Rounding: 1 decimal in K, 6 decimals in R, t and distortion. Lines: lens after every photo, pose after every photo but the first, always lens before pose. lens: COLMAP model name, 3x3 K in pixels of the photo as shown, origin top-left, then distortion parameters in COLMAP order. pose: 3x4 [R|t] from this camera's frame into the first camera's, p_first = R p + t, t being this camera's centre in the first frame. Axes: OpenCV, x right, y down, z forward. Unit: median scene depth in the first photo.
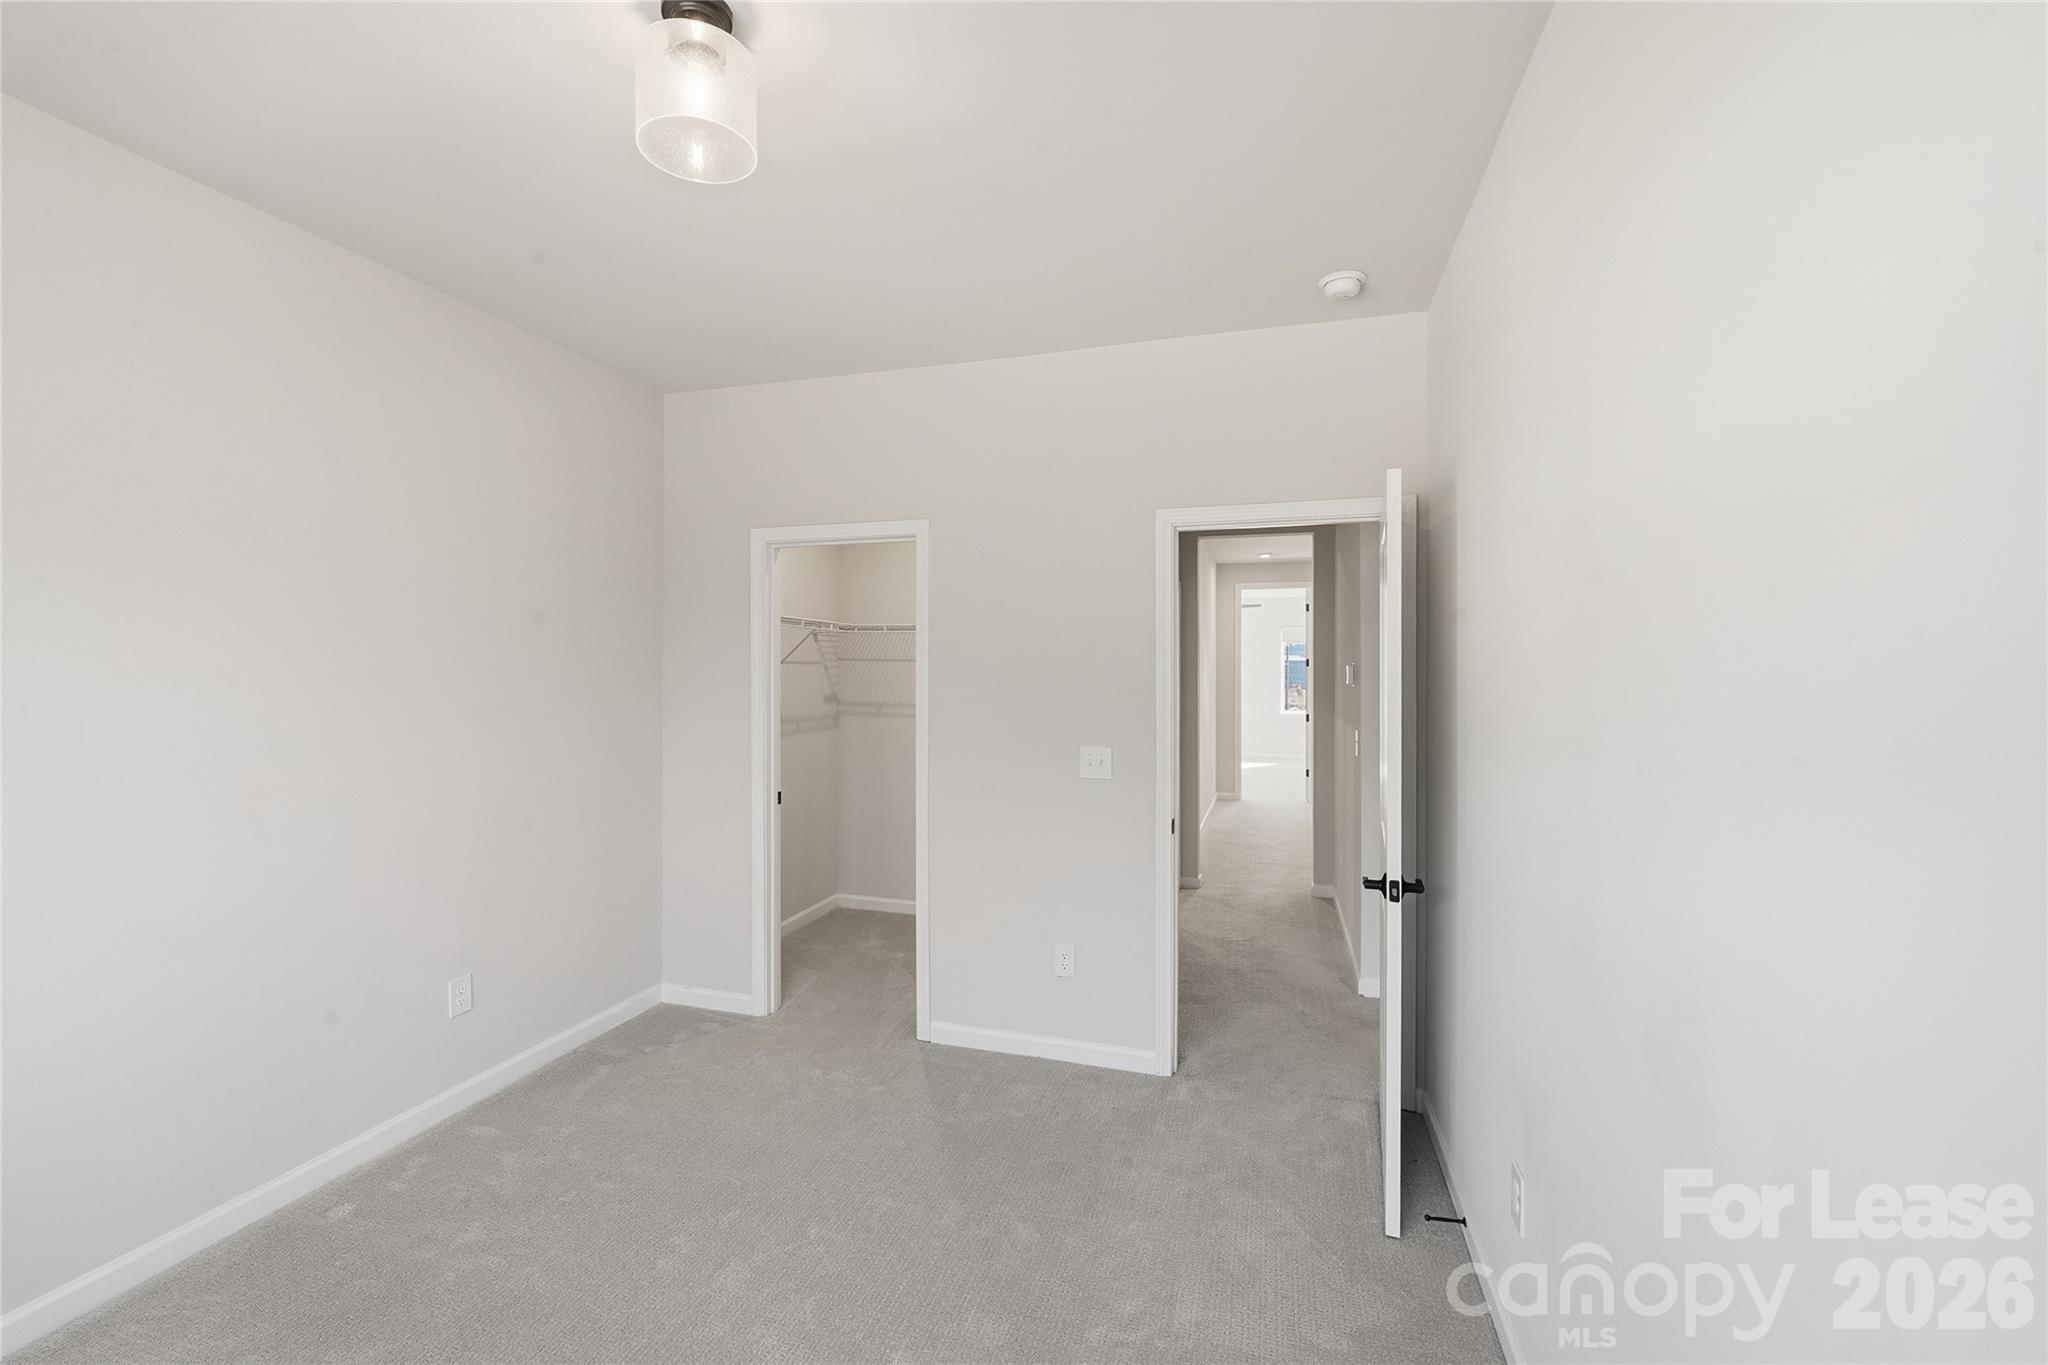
lens RADIAL K [[837.7, 0, 1017.1], [0, 837.7, 688.7], [0, 0, 1]] dist [-0.010294, -0.000802]
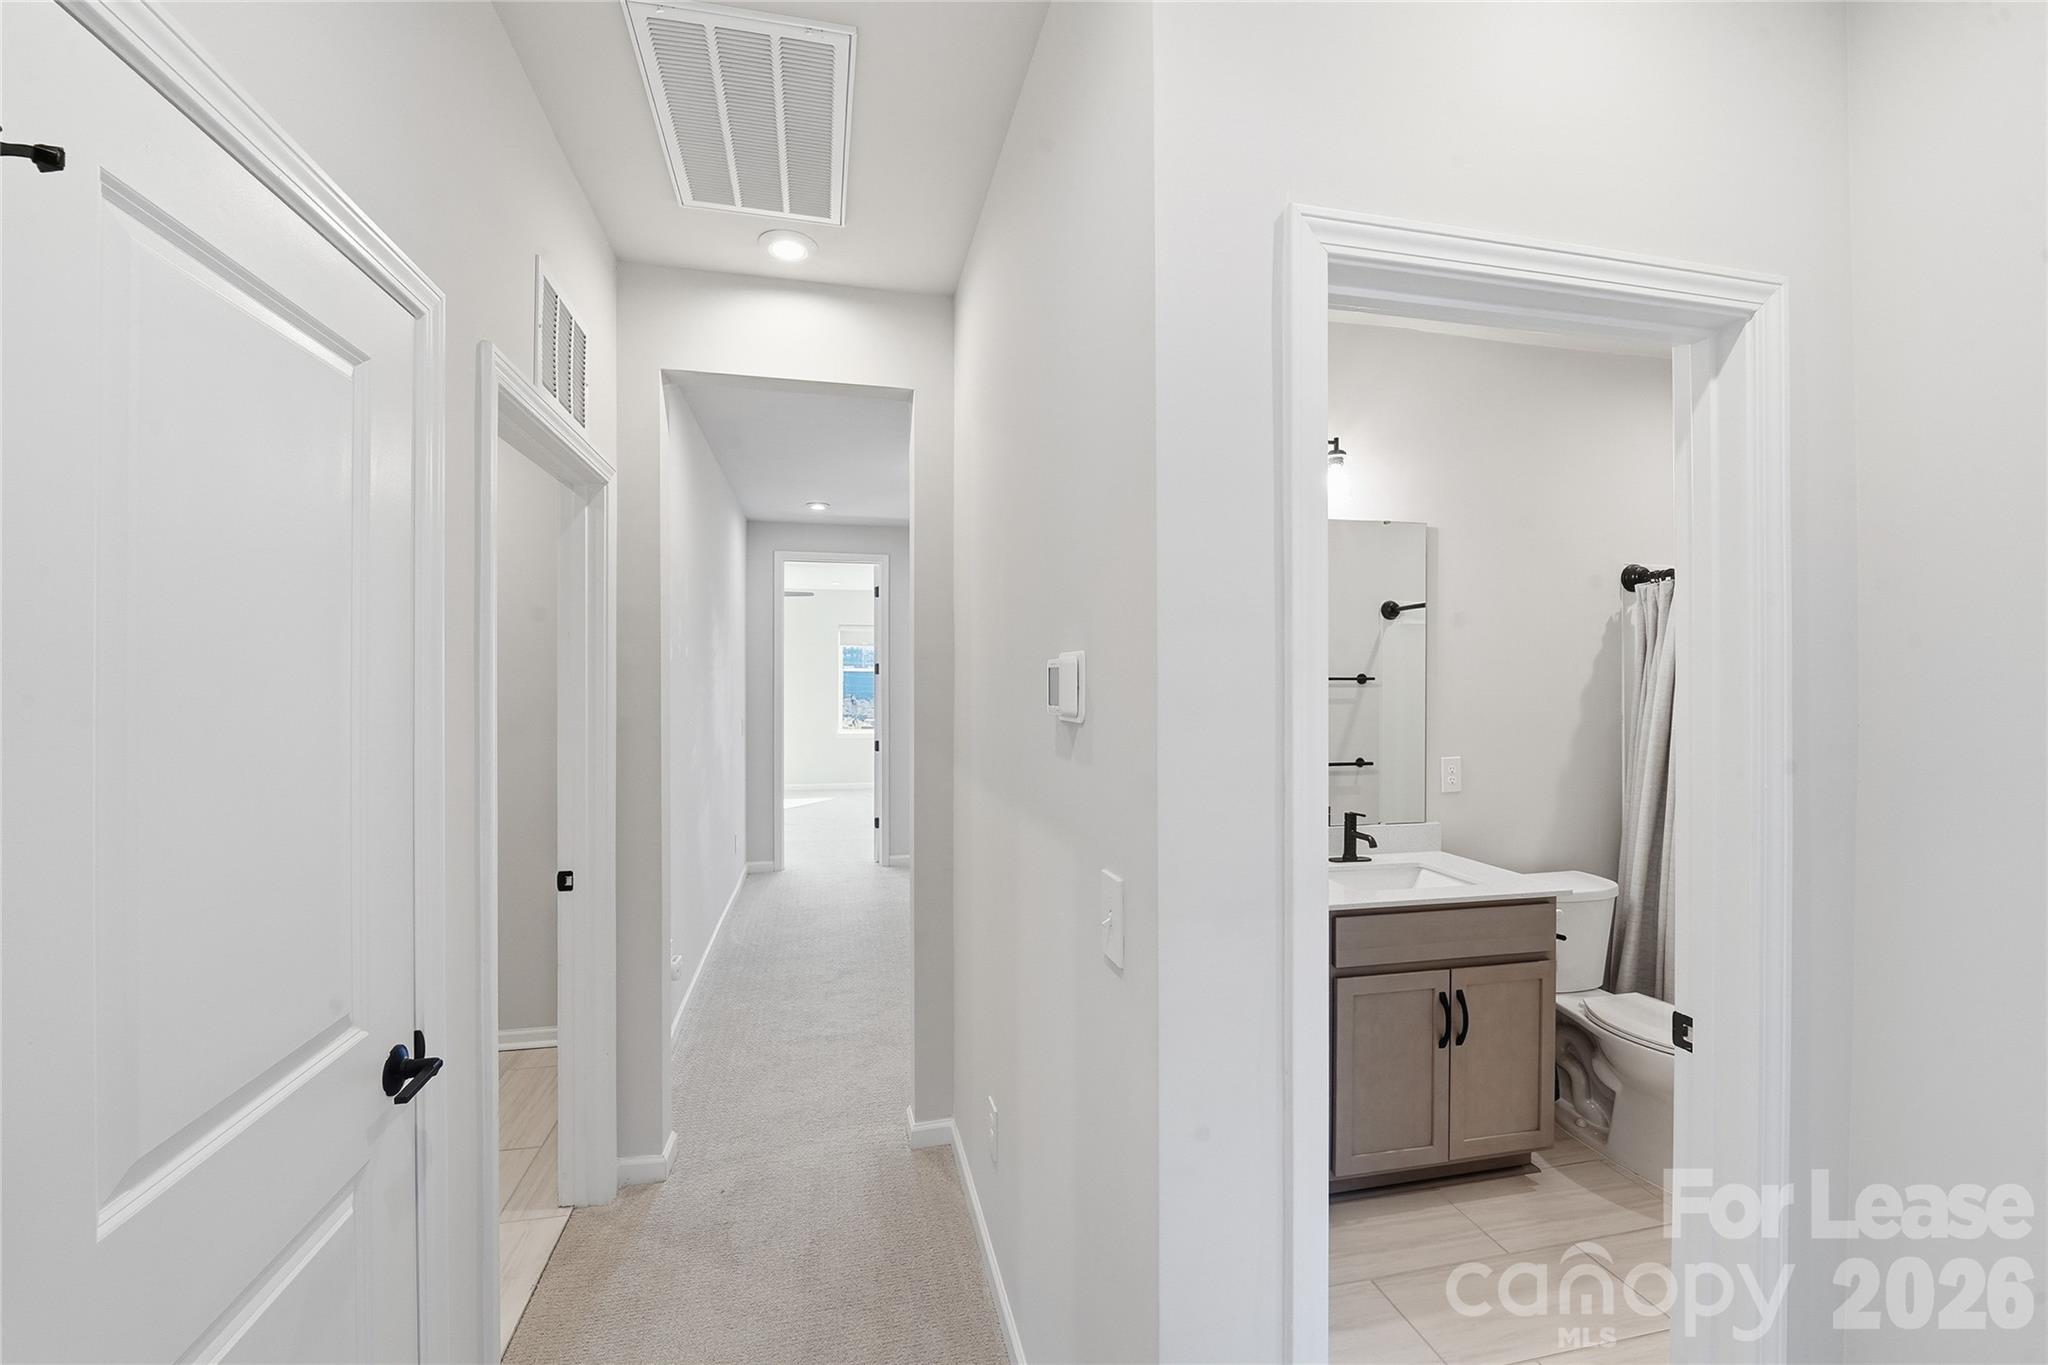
lens RADIAL K [[852.4, 0, 1019.2], [0, 852.4, 680.3], [0, 0, 1]] dist [-0.003594, -0.000925]
pose [[0.869523, 0.003234, 0.493882, 0.092479], [0.008449, 0.999735, -0.021422, -0.004534], [-0.493820, 0.022800, 0.869265, 0.303199]]
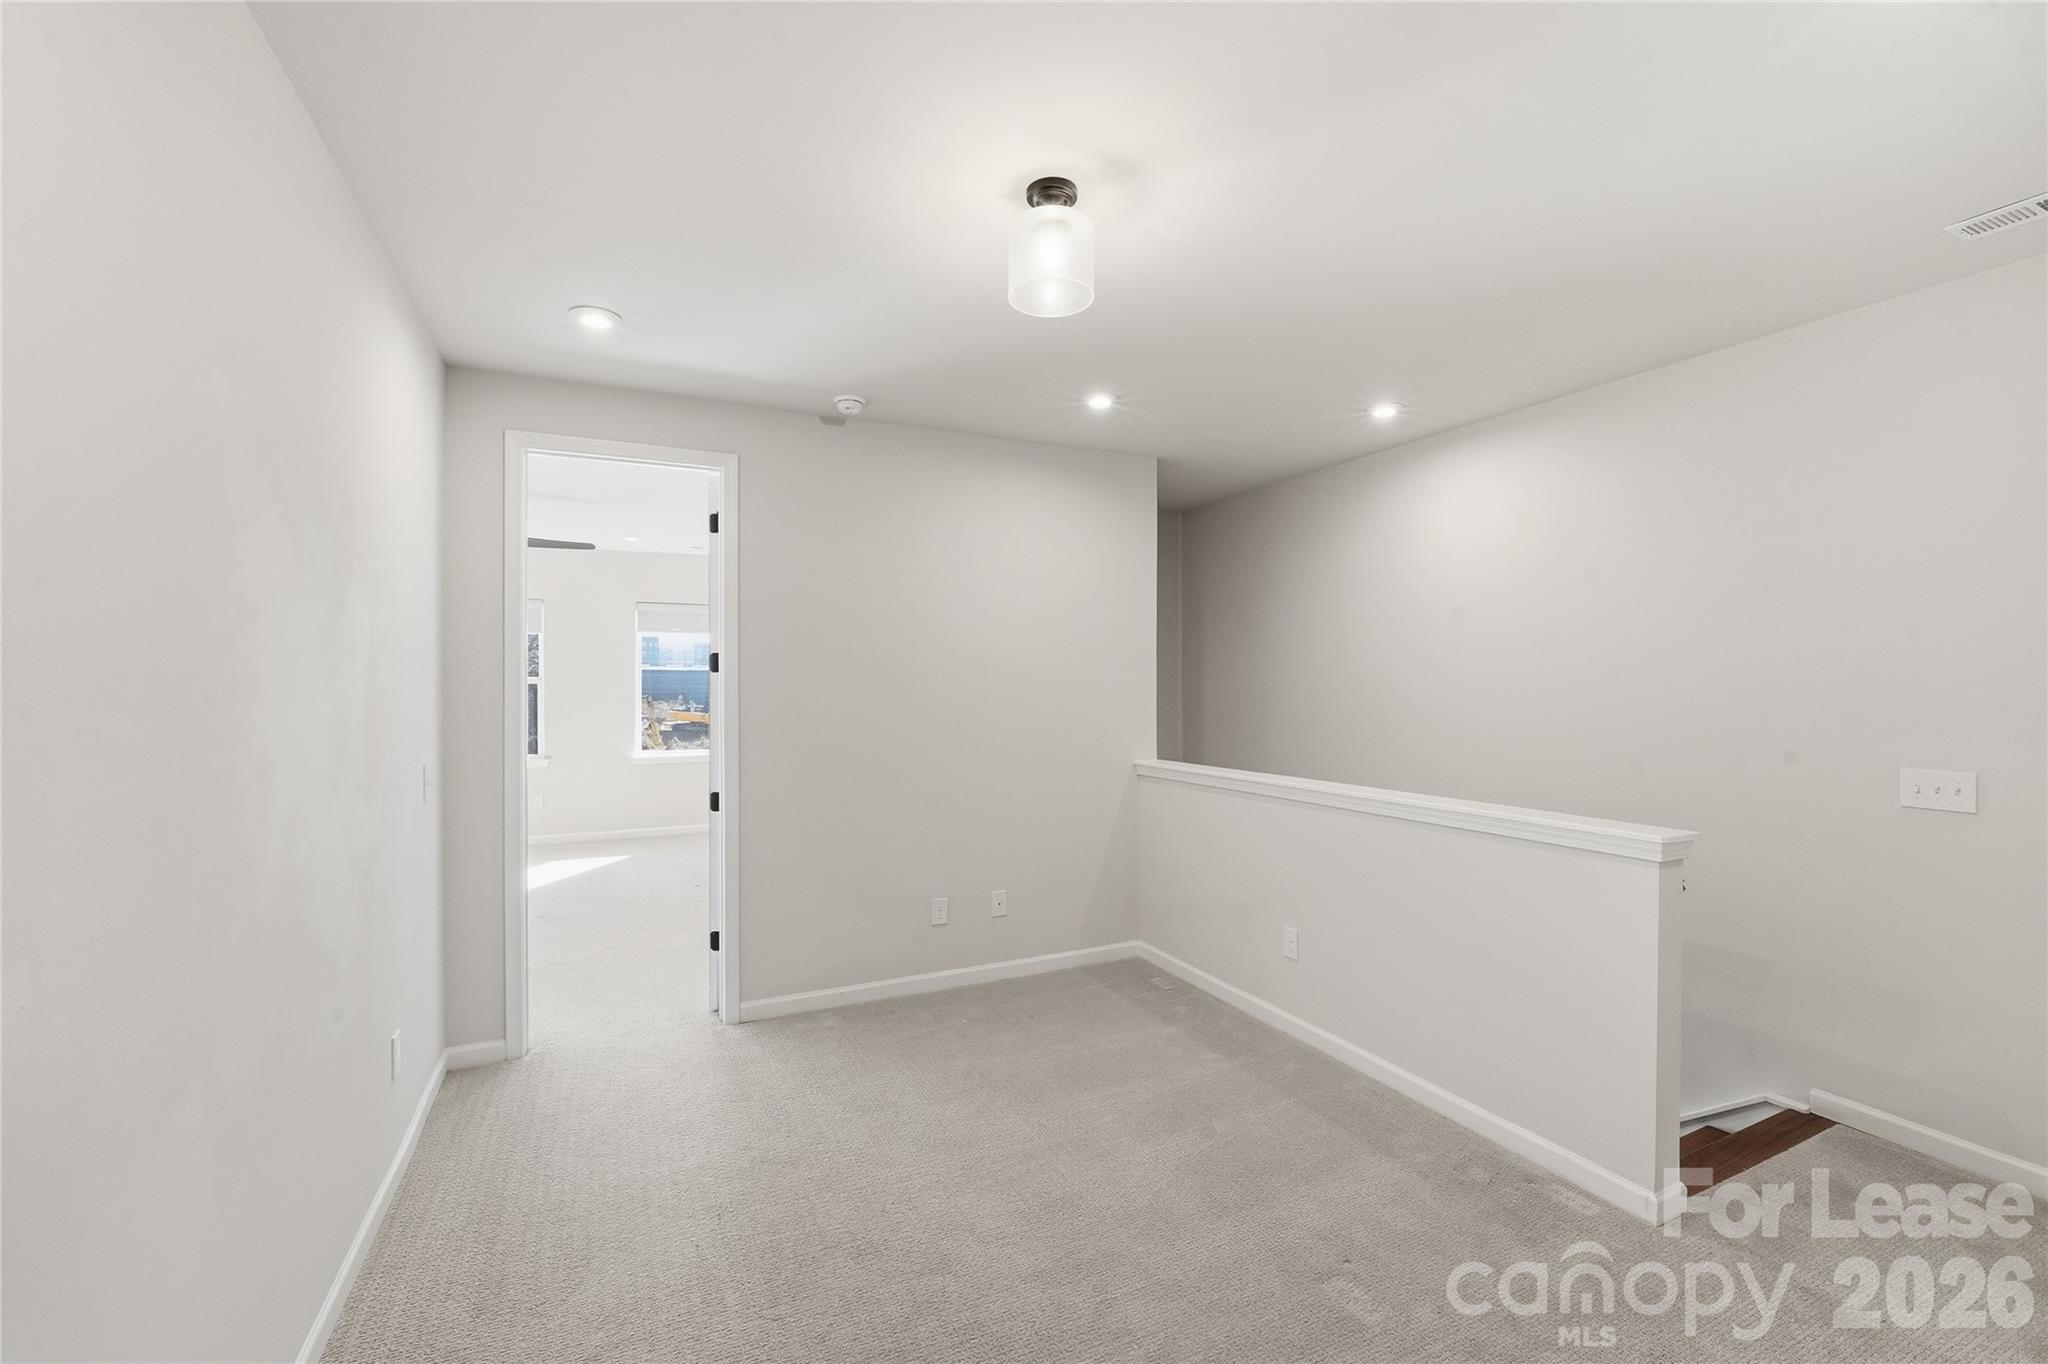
lens RADIAL K [[852.4, 0, 1019.2], [0, 852.4, 679.8], [0, 0, 1]] dist [-0.003594, -0.000925]
pose [[0.742788, 0.004162, 0.669514, 0.183725], [0.012598, 0.999717, -0.020192, -0.012792], [-0.669408, 0.023432, 0.742525, 0.601341]]
